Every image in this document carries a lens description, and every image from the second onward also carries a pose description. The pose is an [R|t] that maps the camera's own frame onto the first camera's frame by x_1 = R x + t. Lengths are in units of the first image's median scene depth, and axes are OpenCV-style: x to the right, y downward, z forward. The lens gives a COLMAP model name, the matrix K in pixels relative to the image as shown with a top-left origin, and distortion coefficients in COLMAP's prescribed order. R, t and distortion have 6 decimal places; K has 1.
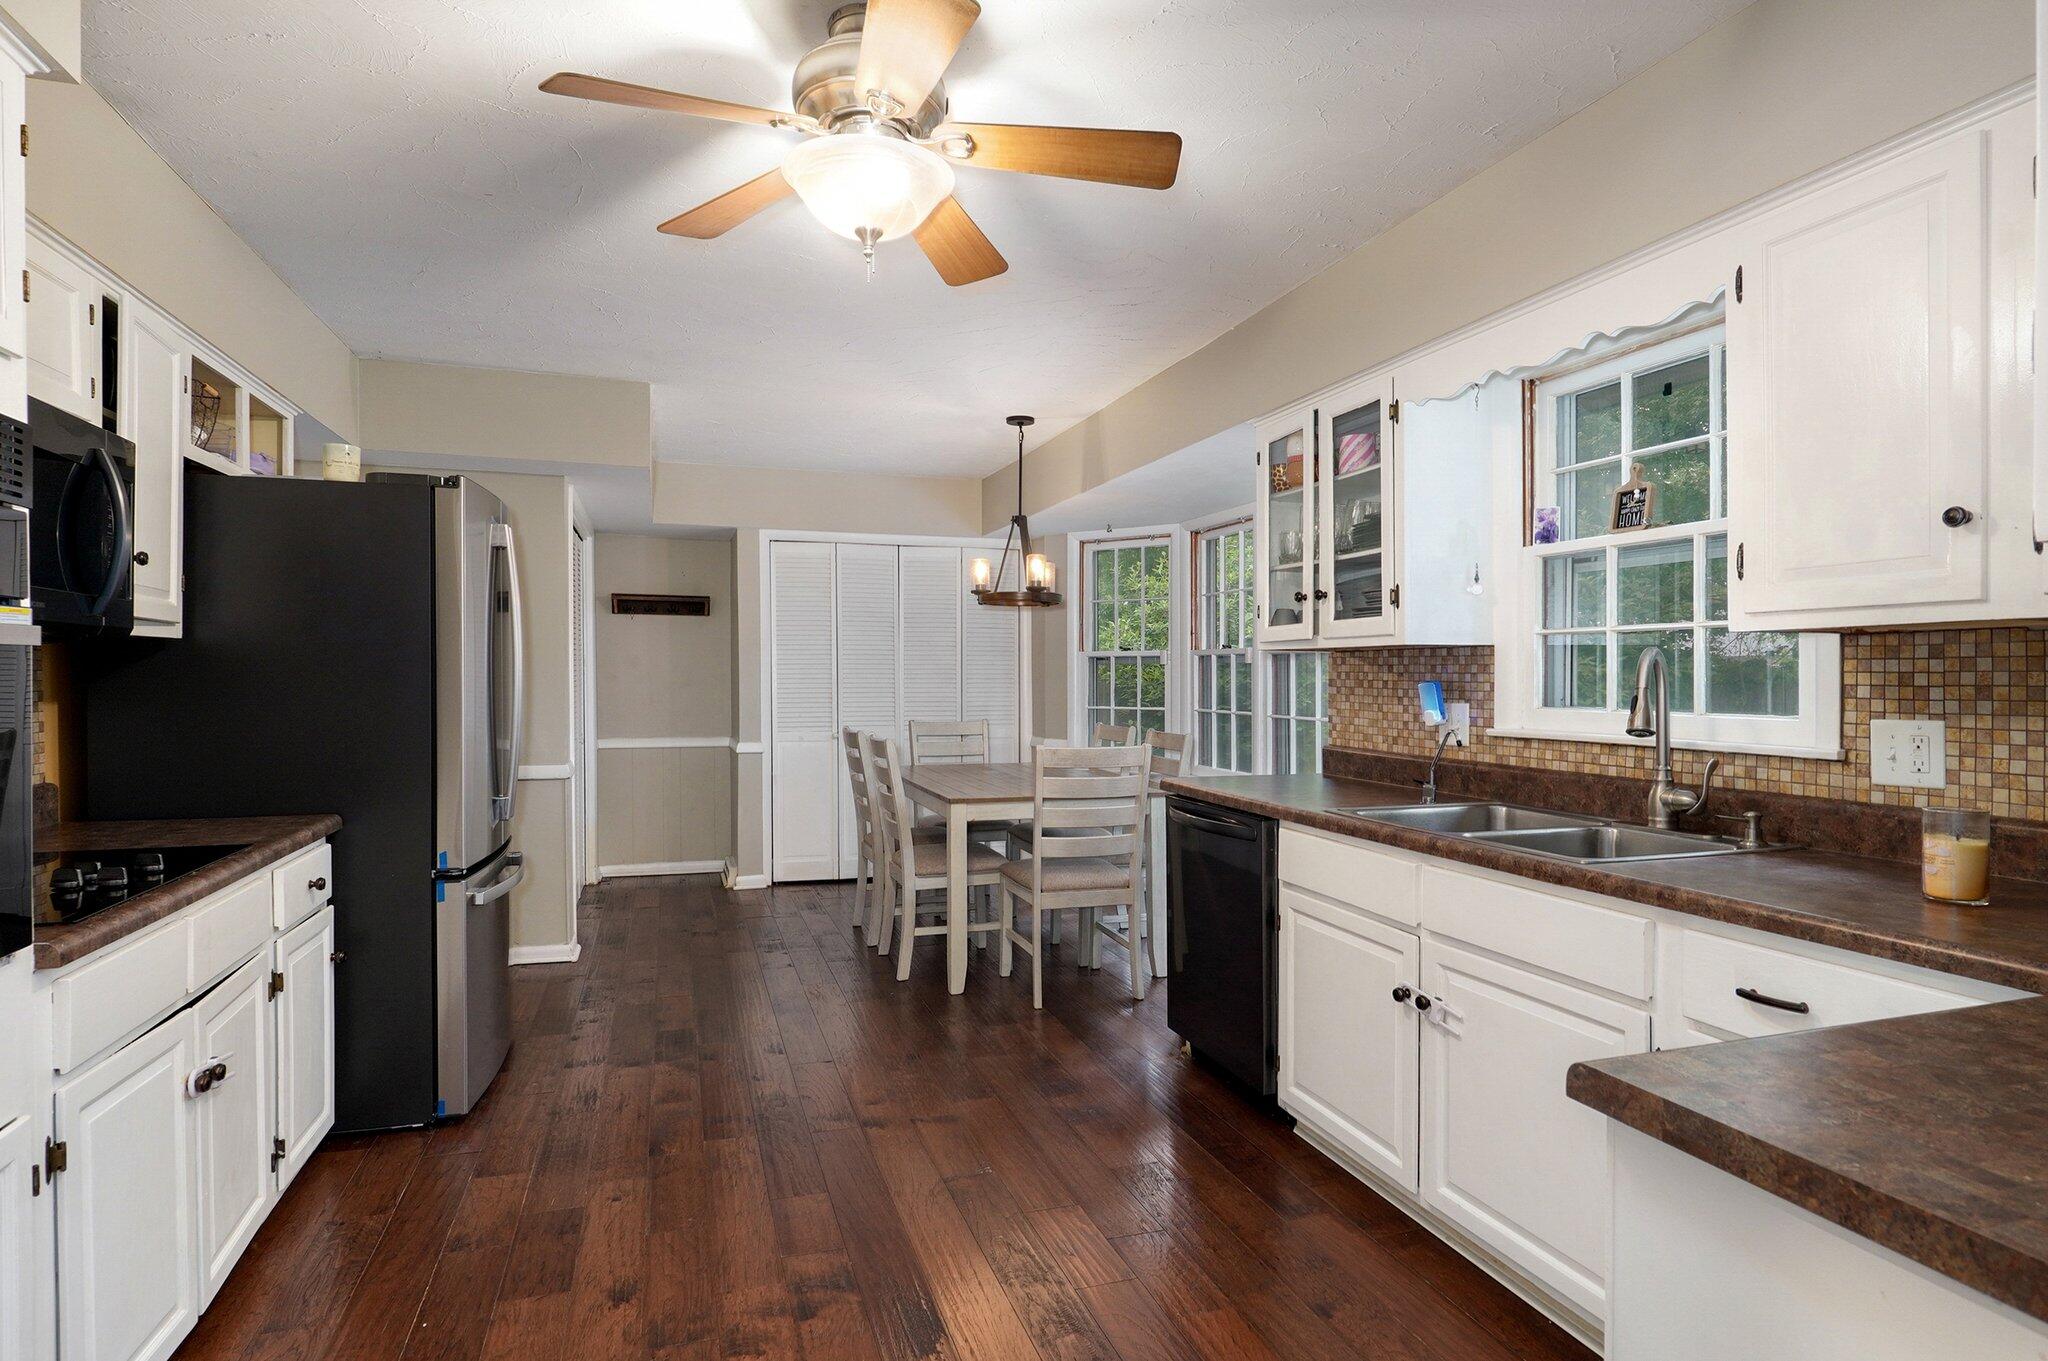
lens RADIAL K [[1113.1, 0, 1017.4], [0, 1113.1, 689.6], [0, 0, 1]] dist [0.005851, 0.000782]
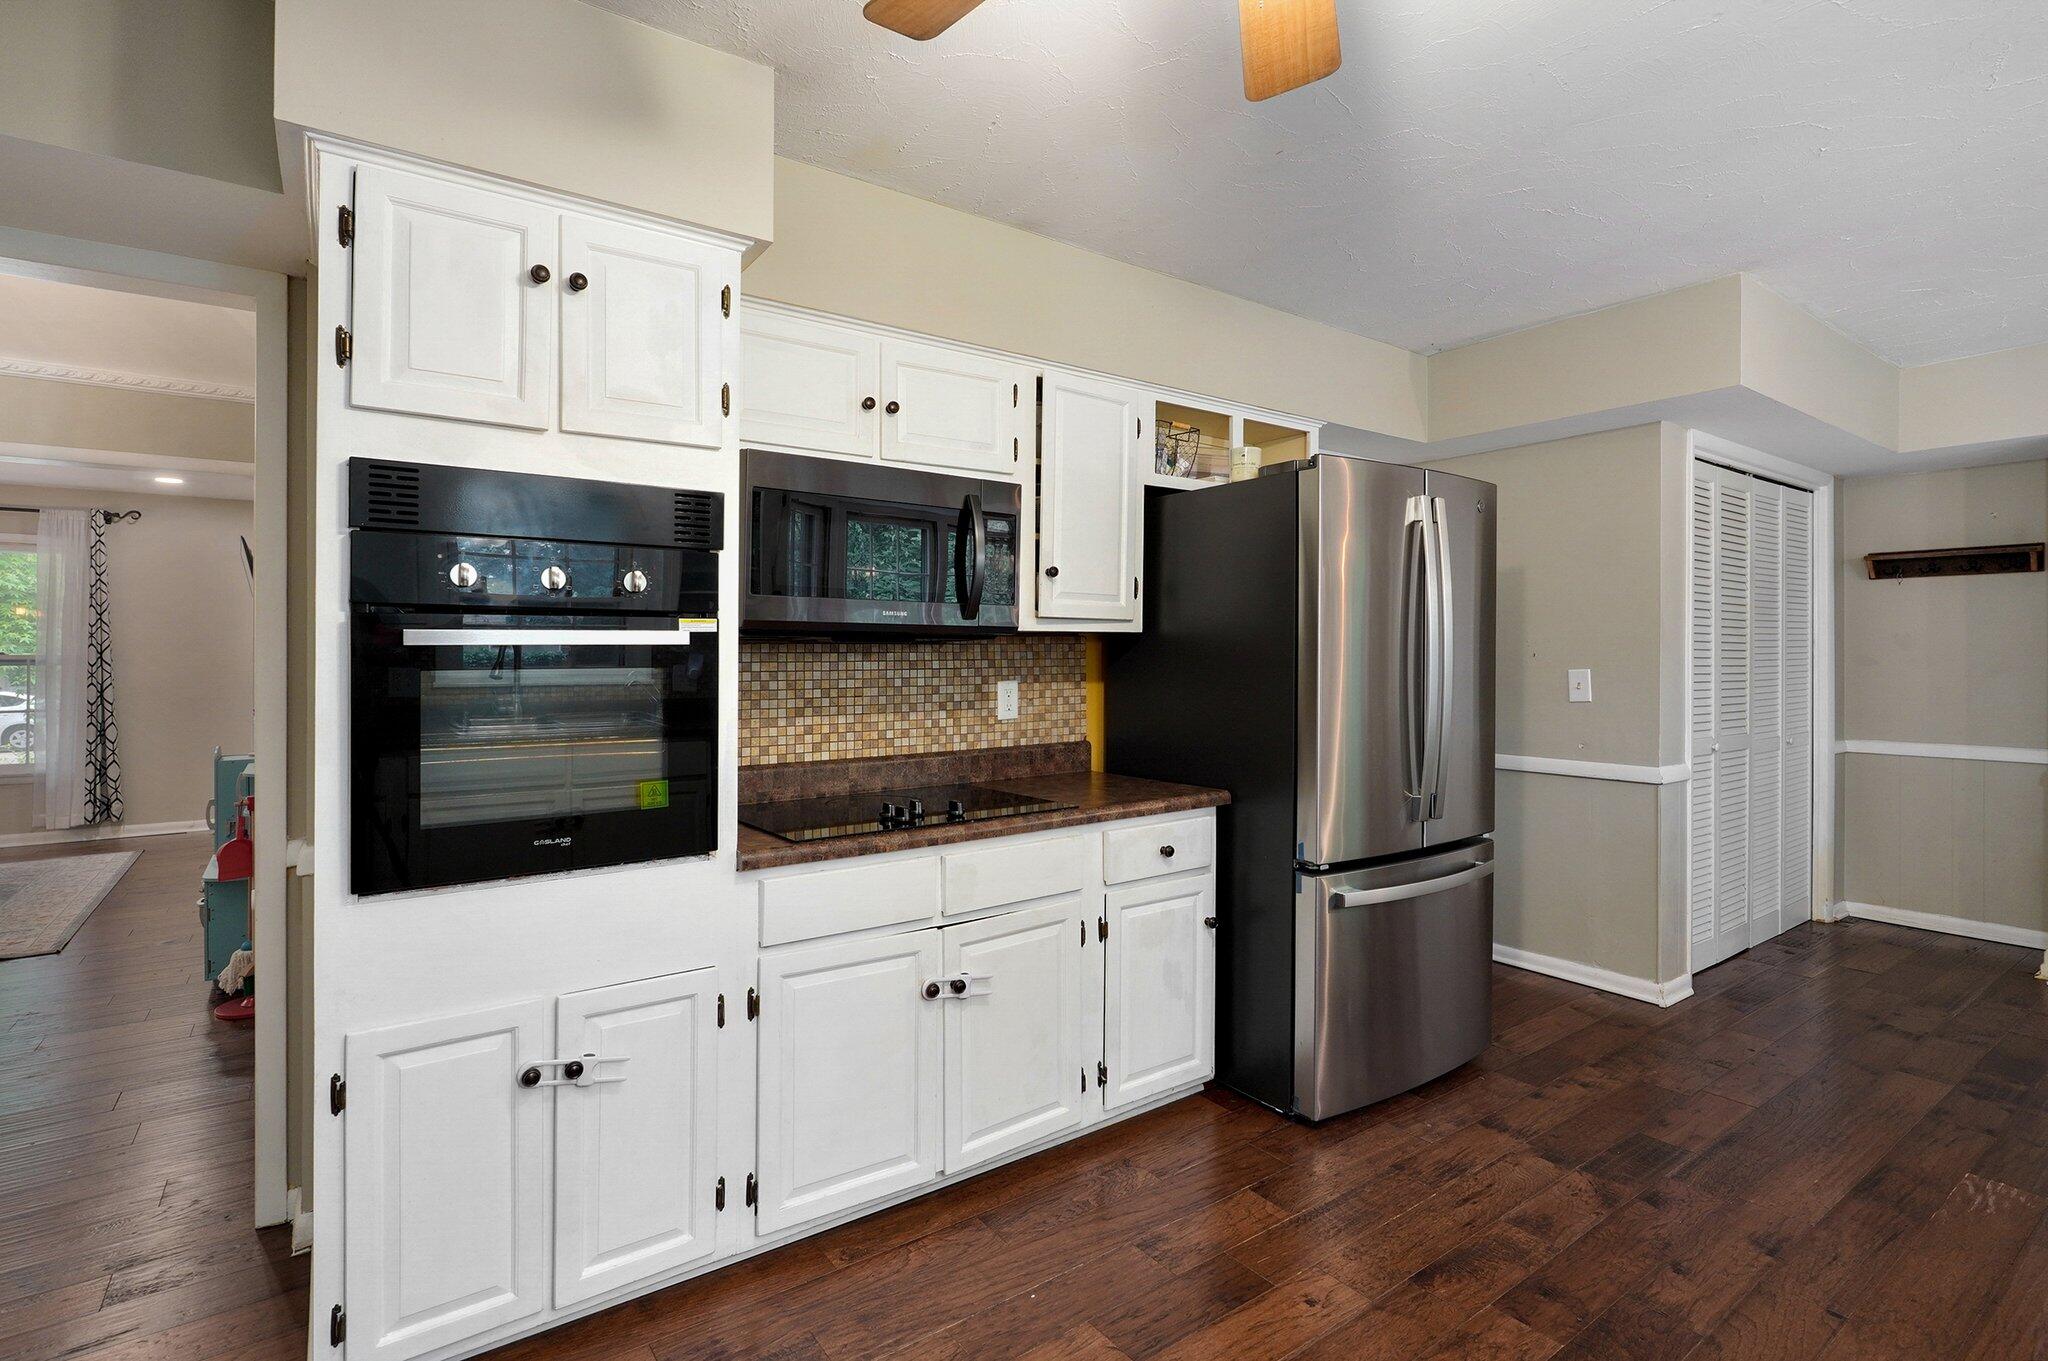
lens RADIAL K [[978.8, 0, 1001.1], [0, 978.8, 657.5], [0, 0, 1]] dist [-0.002604, -0.000395]
pose [[0.311641, 0.001707, -0.950198, 0.129036], [-0.012578, 0.999918, -0.002329, -0.006876], [0.950117, 0.012677, 0.311637, 0.283700]]
